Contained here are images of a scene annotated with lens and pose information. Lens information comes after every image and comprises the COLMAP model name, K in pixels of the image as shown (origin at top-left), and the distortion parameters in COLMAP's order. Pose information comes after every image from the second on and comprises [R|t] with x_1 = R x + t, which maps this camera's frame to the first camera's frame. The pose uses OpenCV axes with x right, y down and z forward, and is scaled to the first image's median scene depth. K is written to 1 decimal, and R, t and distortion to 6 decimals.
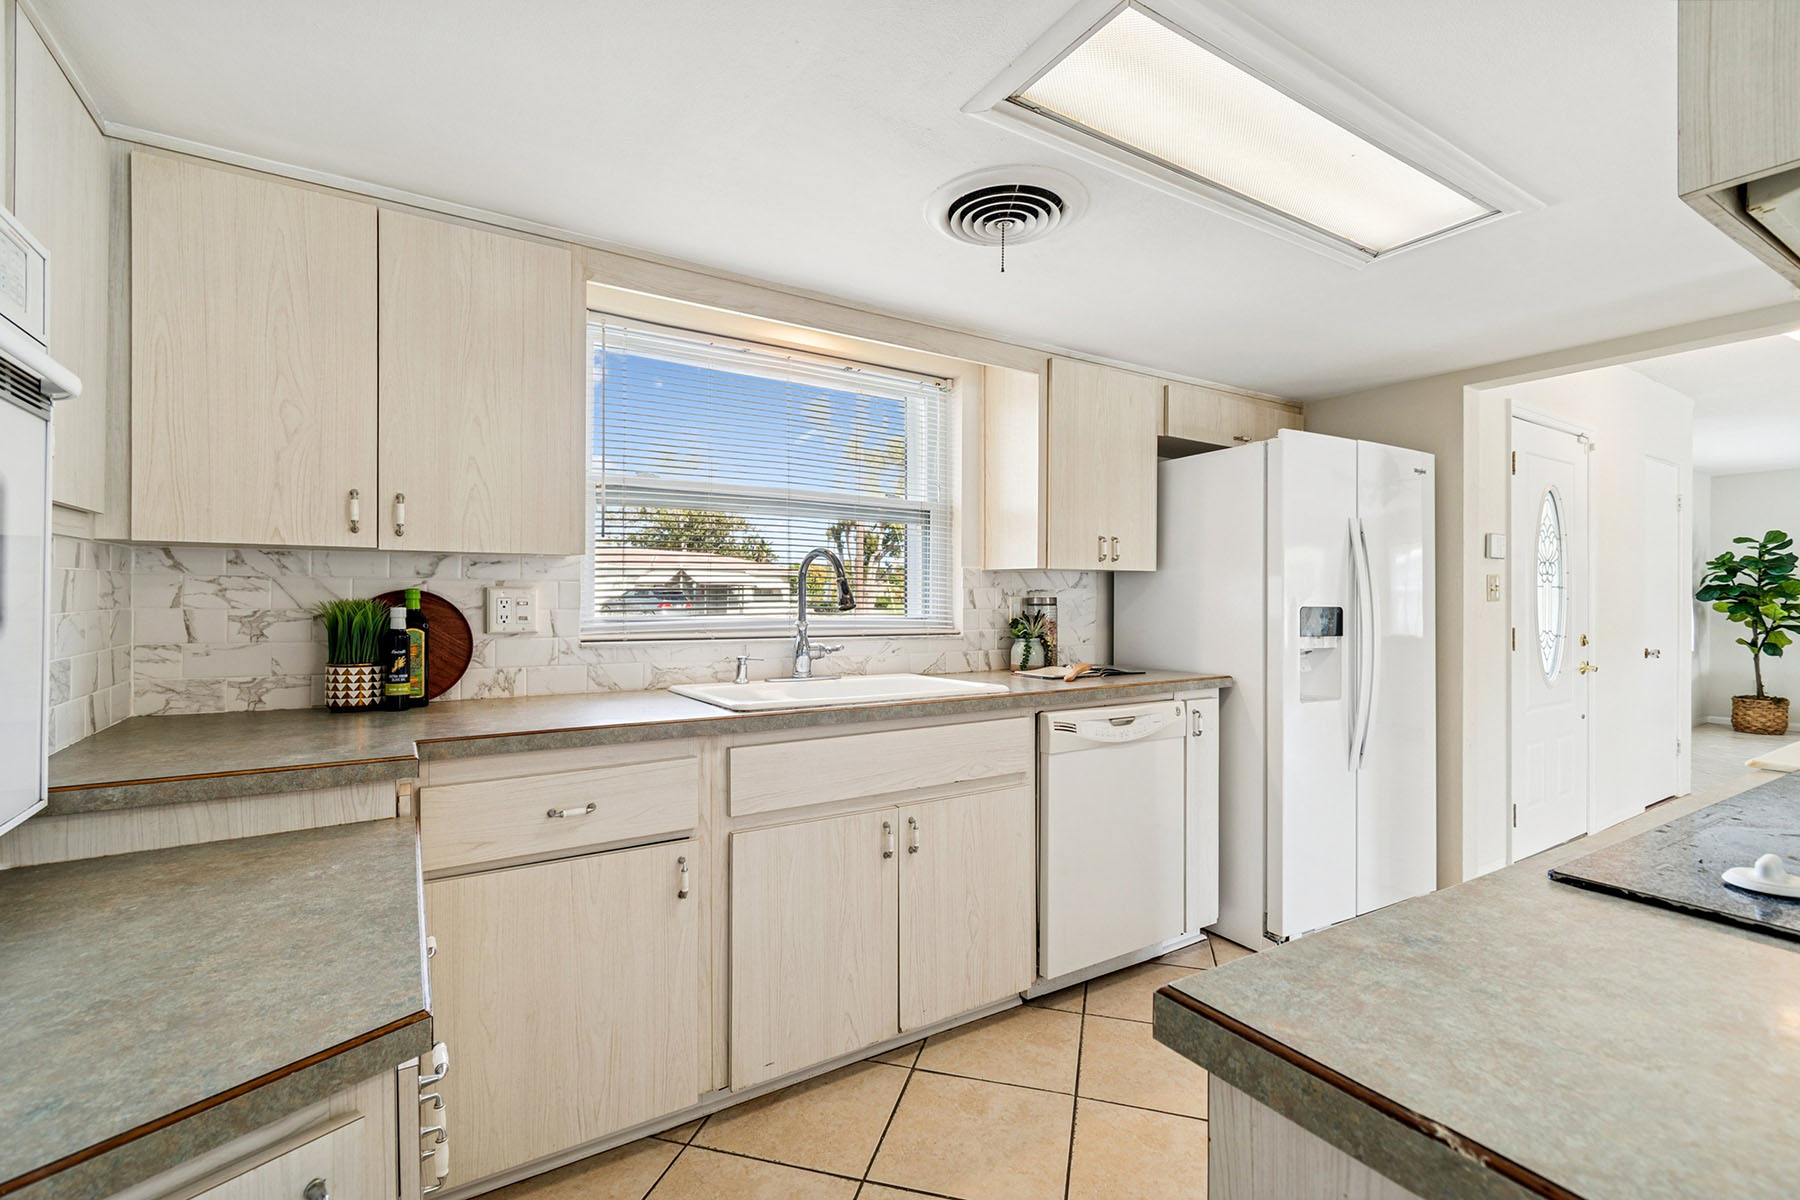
lens RADIAL K [[791.1, 0, 900.0], [0, 791.1, 600.0], [0, 0, 1]] dist [-0.002250, -0.000191]
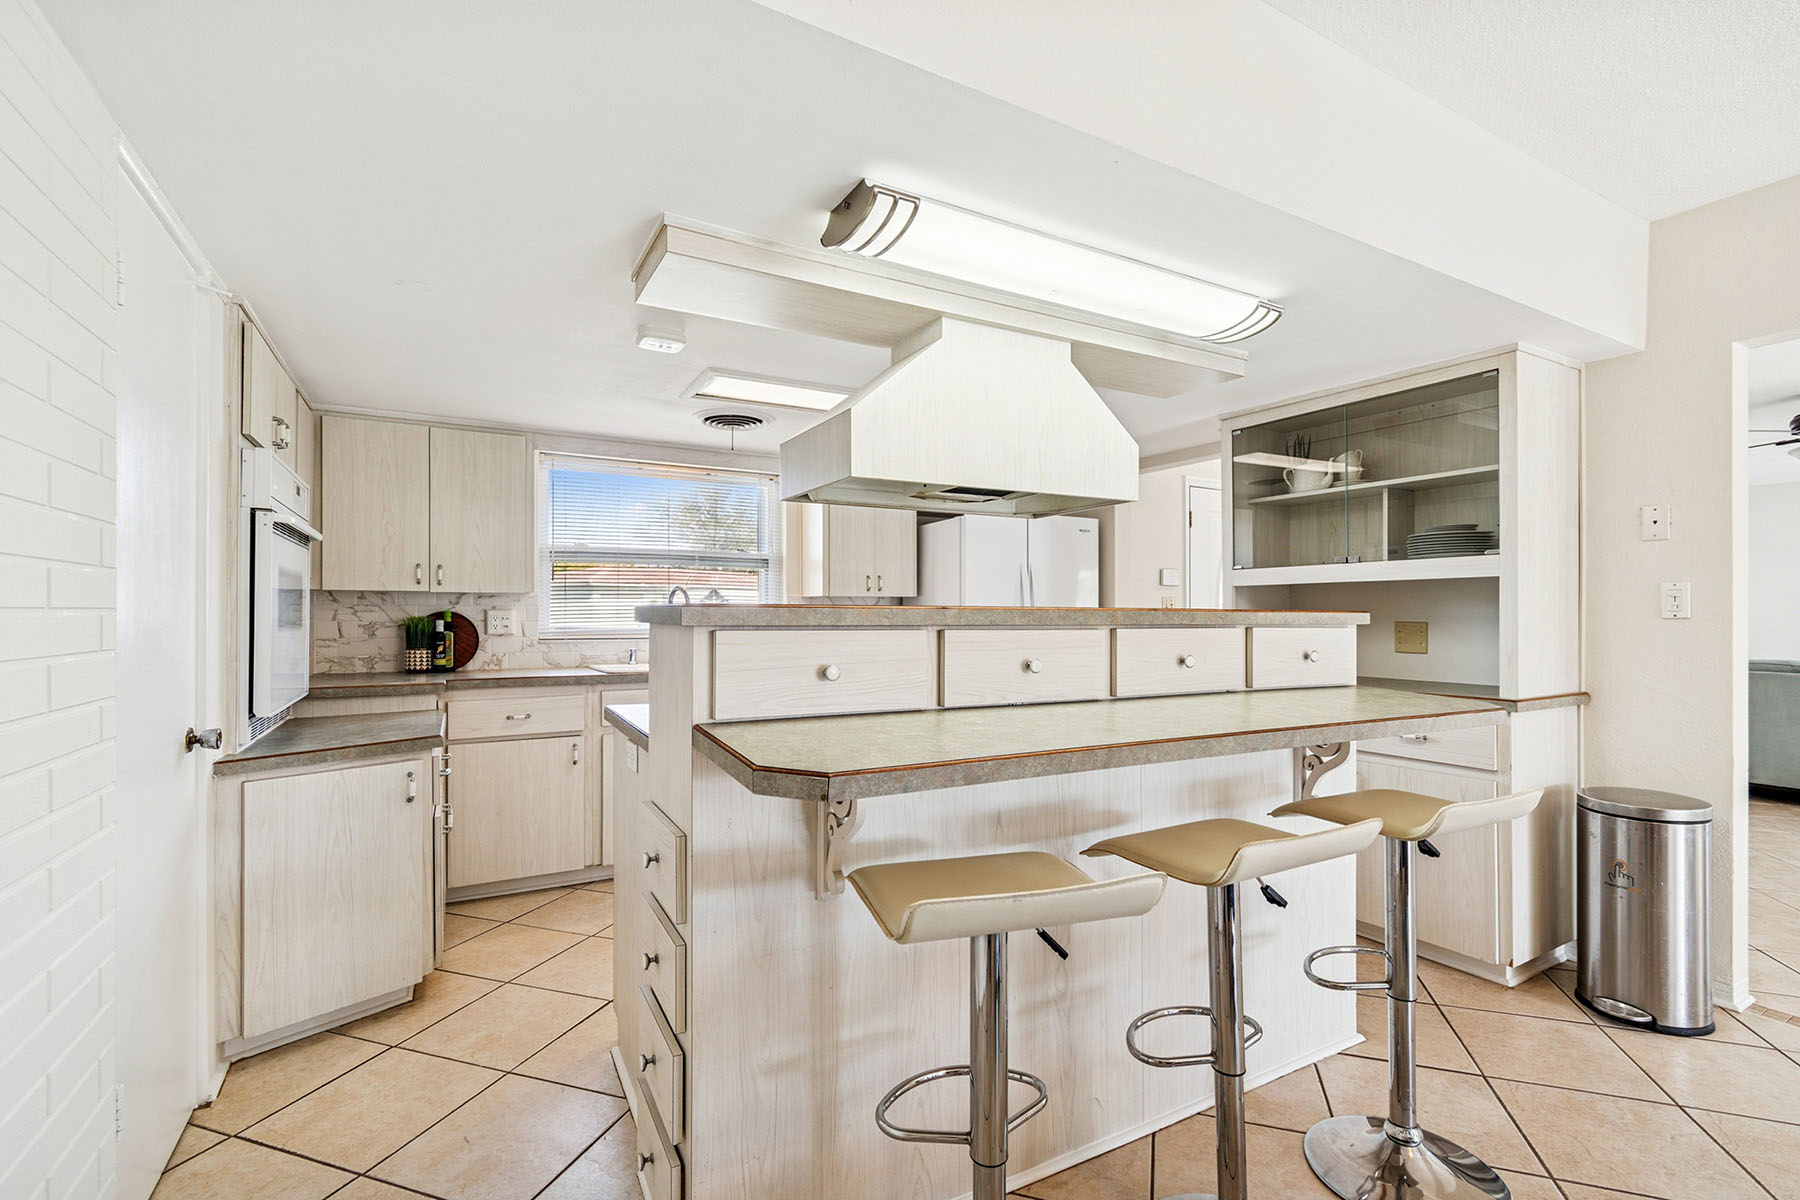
lens RADIAL K [[790.0, 0, 886.3], [0, 790.0, 614.8], [0, 0, 1]] dist [-0.000467, 0.000142]
pose [[0.997830, -0.004110, -0.065716, 0.611419], [0.003897, 0.999987, -0.003360, 0.006299], [0.065729, 0.003096, 0.997833, -0.901298]]
